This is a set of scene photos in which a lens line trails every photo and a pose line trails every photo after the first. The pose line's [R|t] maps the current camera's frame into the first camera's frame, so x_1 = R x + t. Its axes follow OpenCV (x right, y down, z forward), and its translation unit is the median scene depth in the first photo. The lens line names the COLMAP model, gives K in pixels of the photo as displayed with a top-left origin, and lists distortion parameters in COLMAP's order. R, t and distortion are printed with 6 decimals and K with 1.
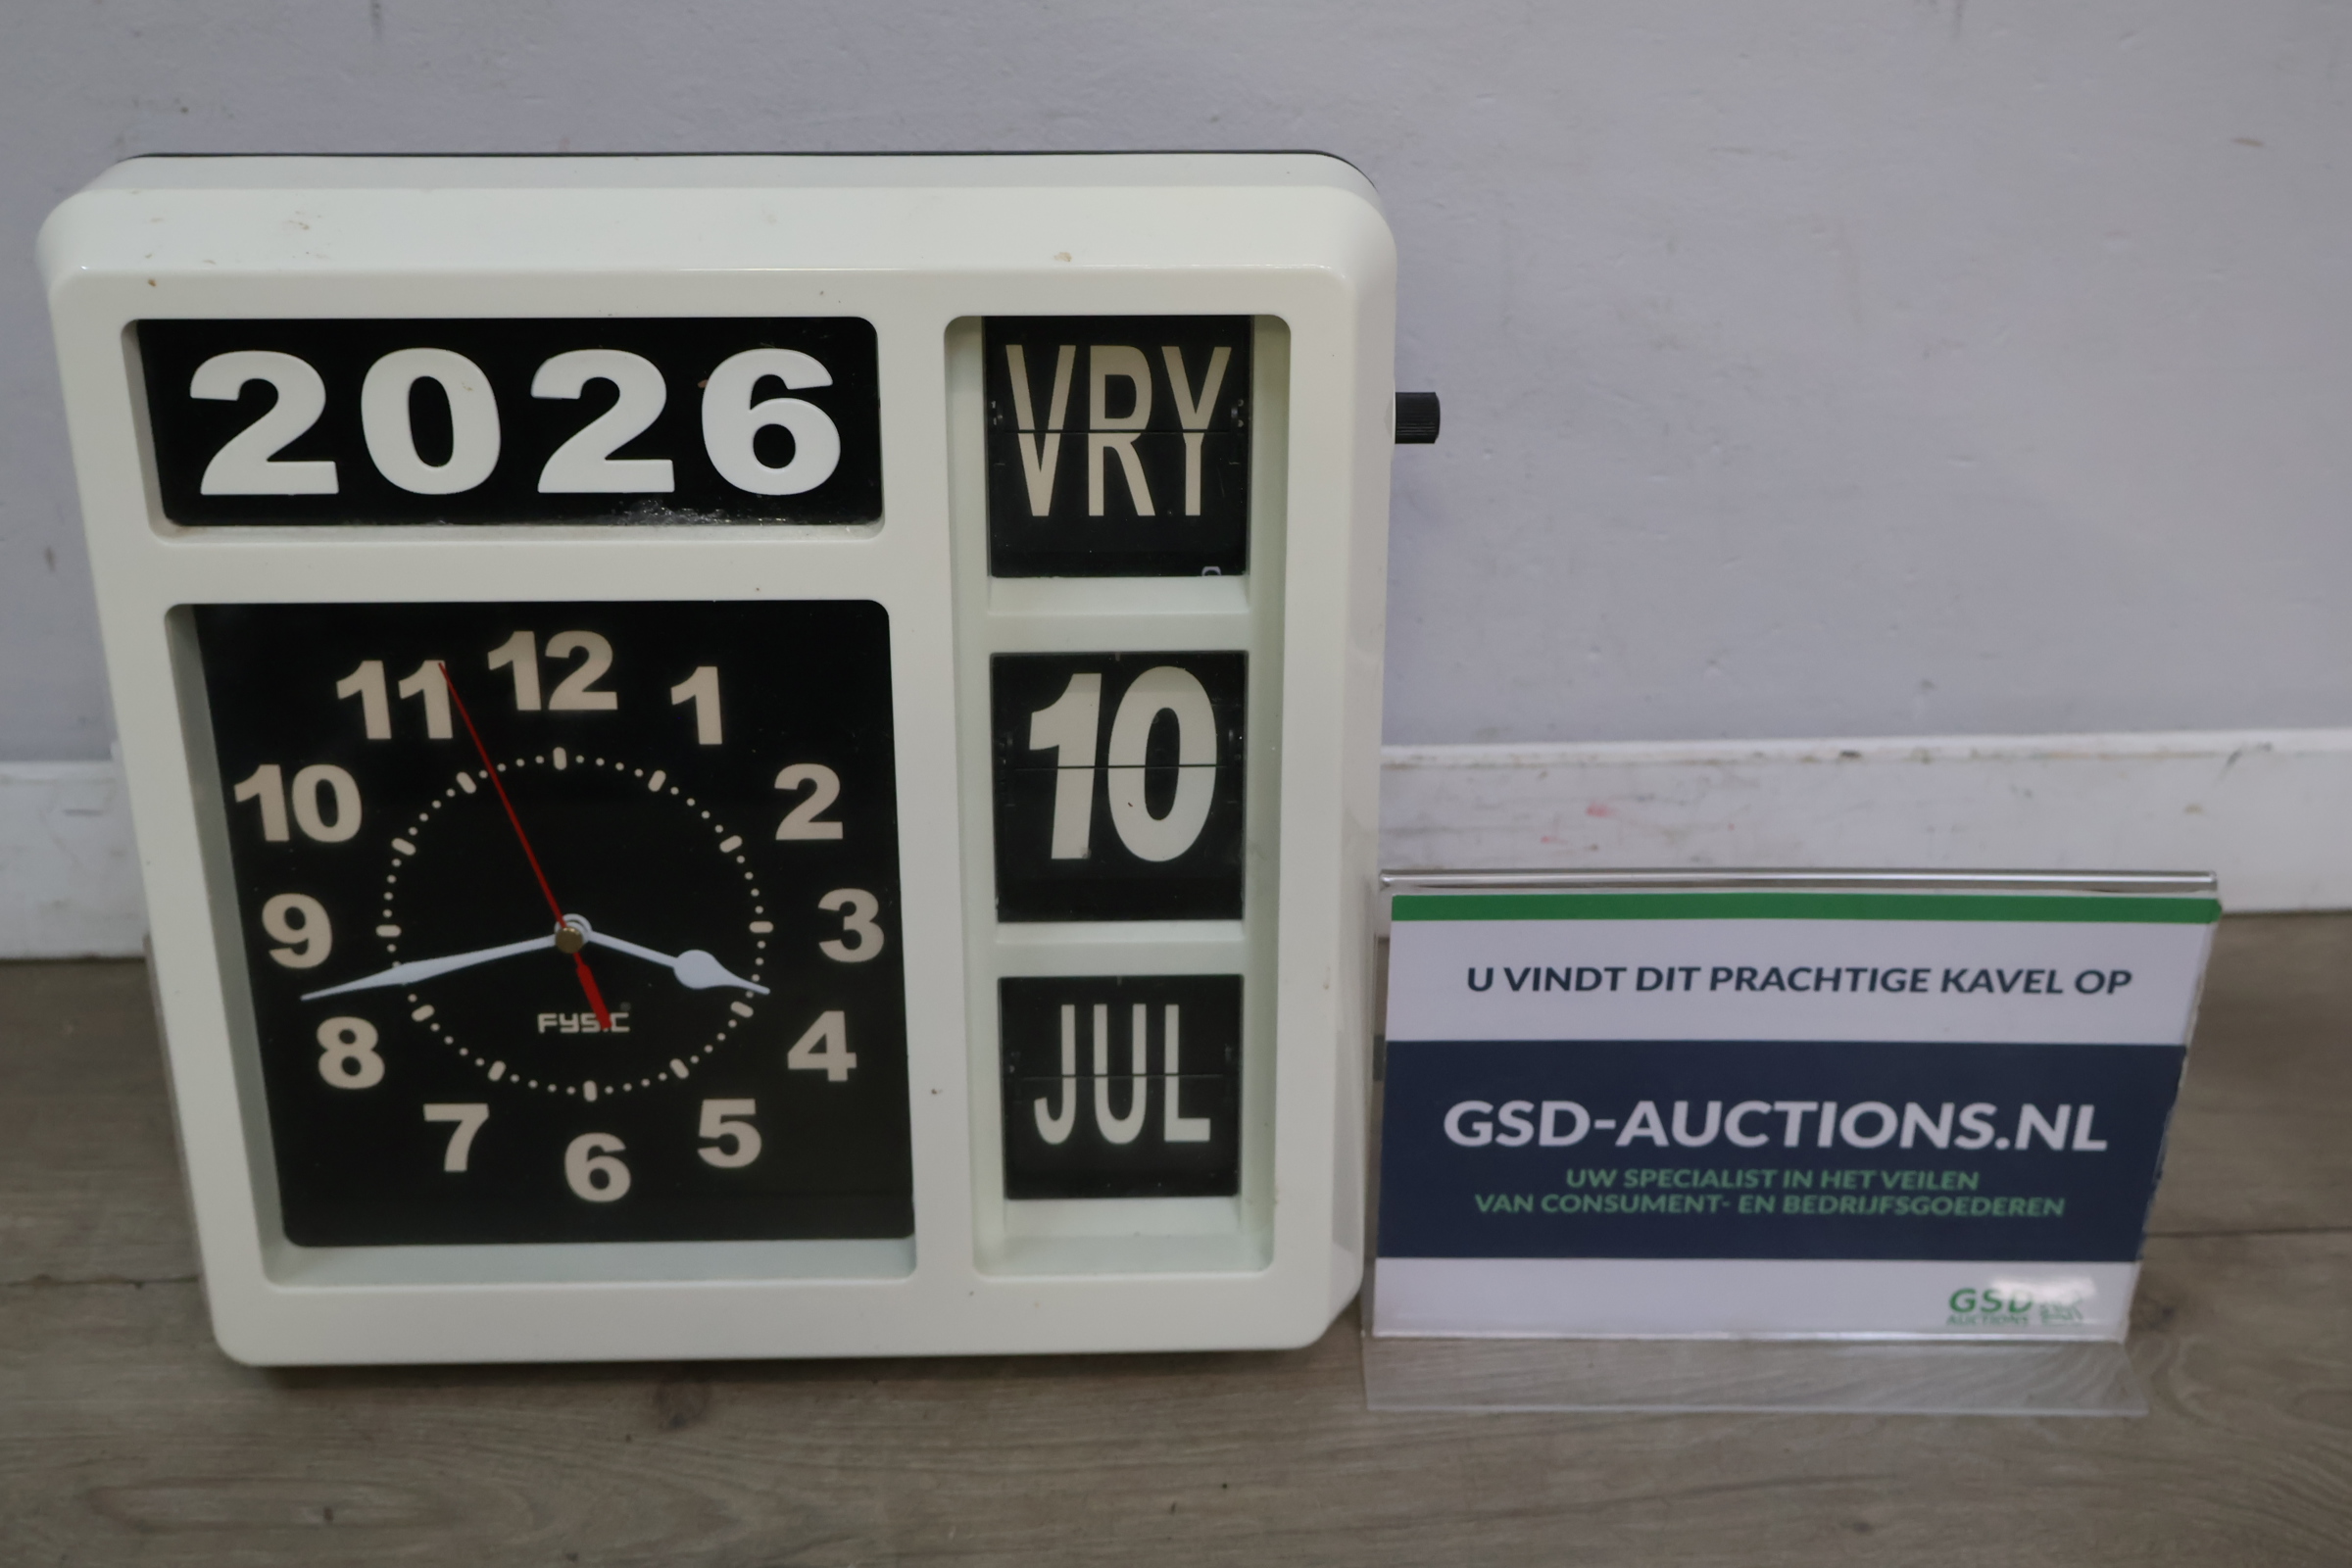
lens RADIAL K [[2754.8, 0, 1176.0], [0, 2754.8, 784.0], [0, 0, 1]] dist [0.007061, -0.017756]
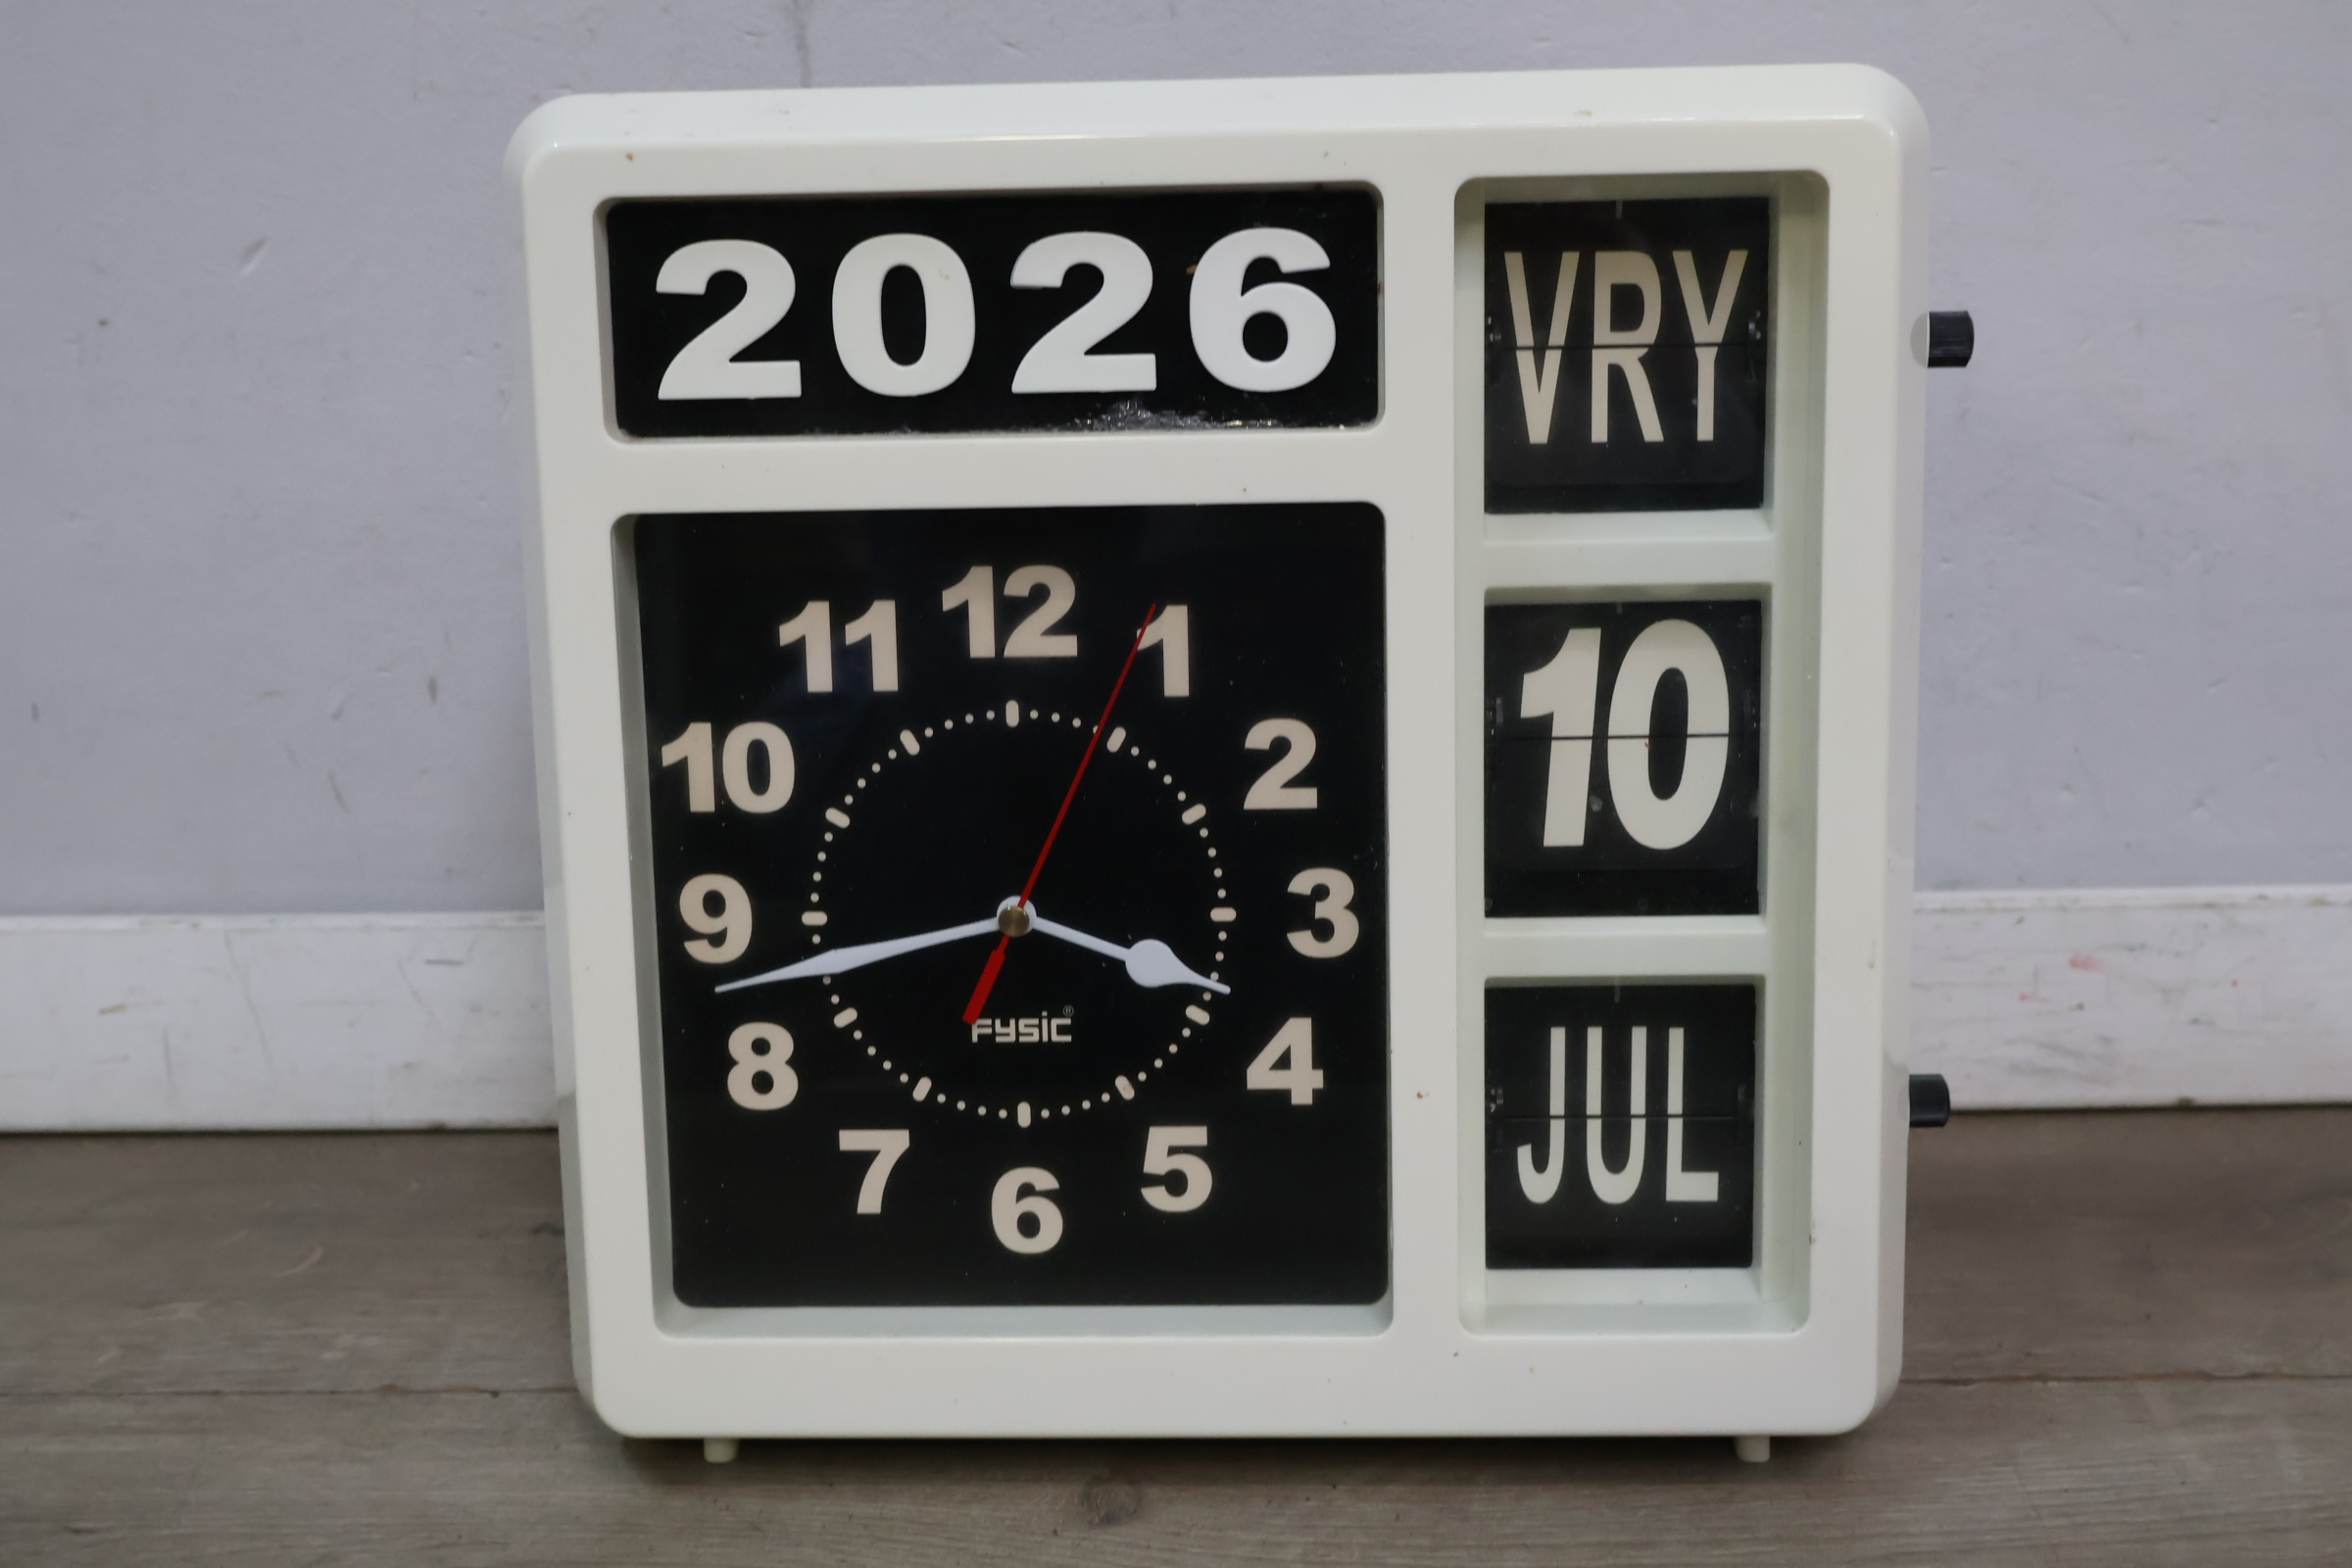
lens RADIAL K [[2754.8, 0, 1176.0], [0, 2754.8, 784.0], [0, 0, 1]] dist [0.007061, -0.017756]
pose [[0.997055, -0.010762, -0.075932, -0.096123], [-0.007529, 0.971585, -0.236571, 0.220455], [0.076321, 0.236446, 0.968643, 0.118131]]
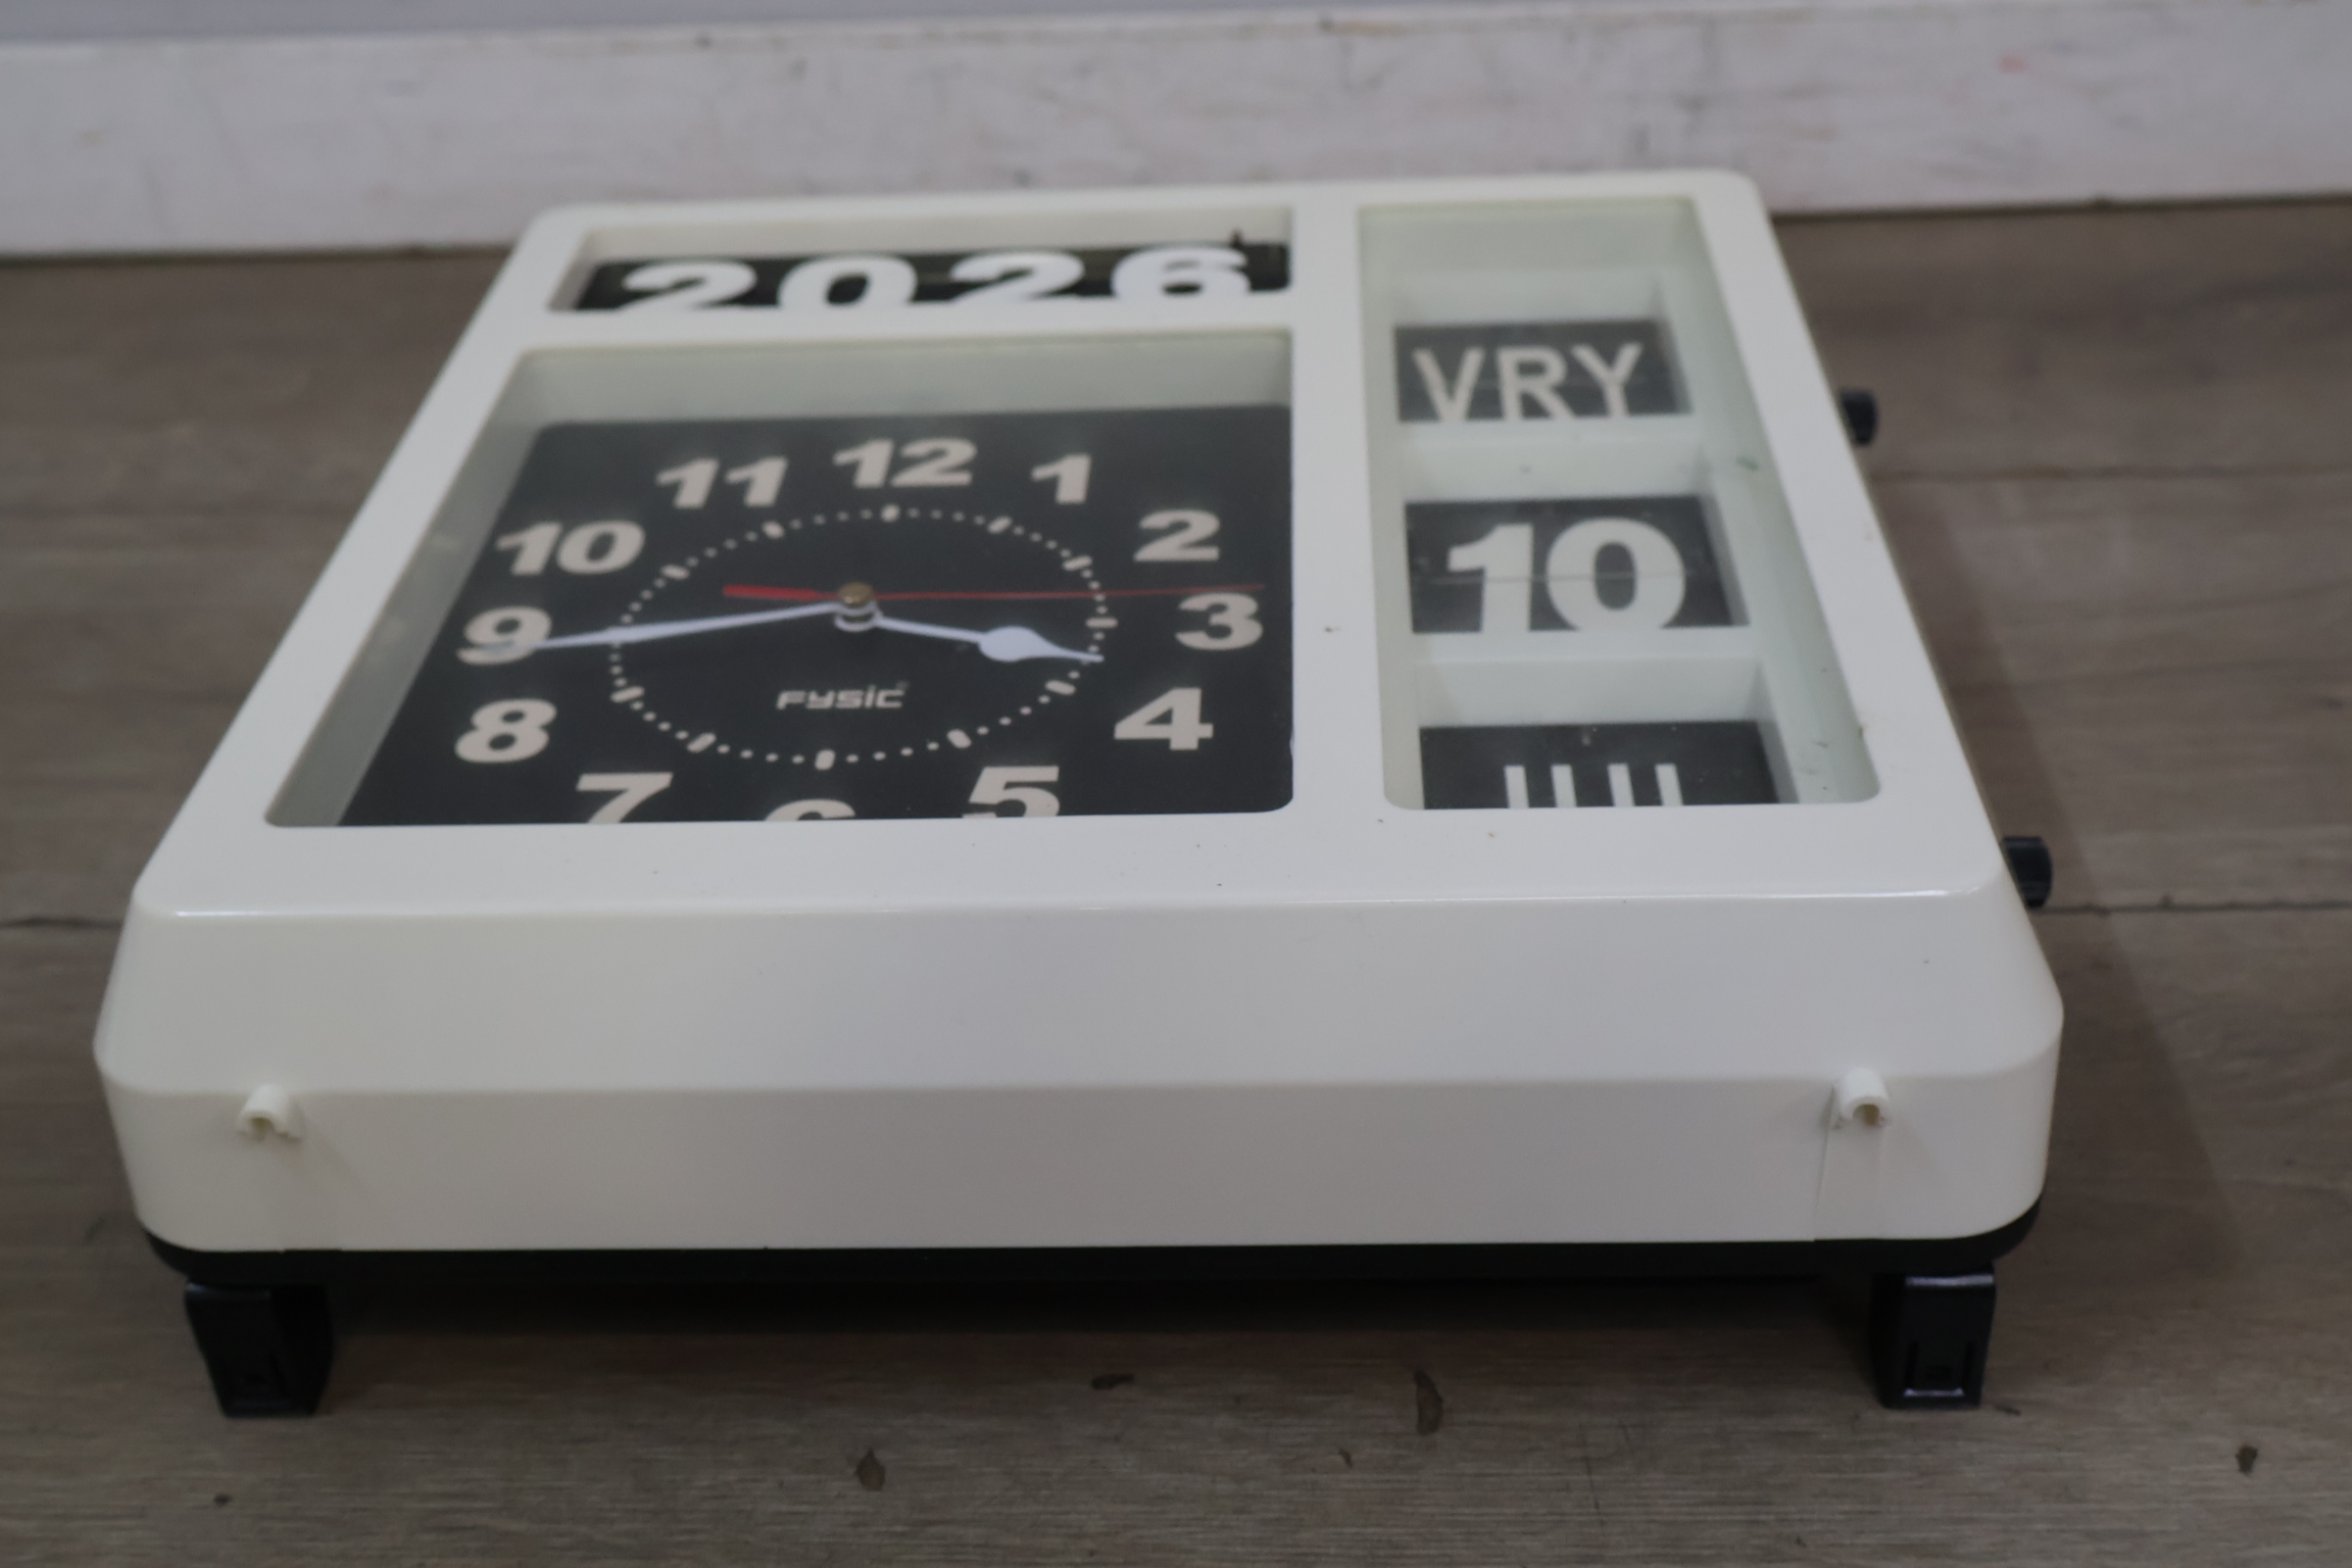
lens RADIAL K [[2754.8, 0, 1176.0], [0, 2754.8, 784.0], [0, 0, 1]] dist [0.007061, -0.017756]
pose [[0.996554, -0.043866, -0.070405, -0.077854], [-0.061391, 0.180780, -0.981606, 0.792967], [0.055787, 0.982545, 0.177464, 0.899561]]
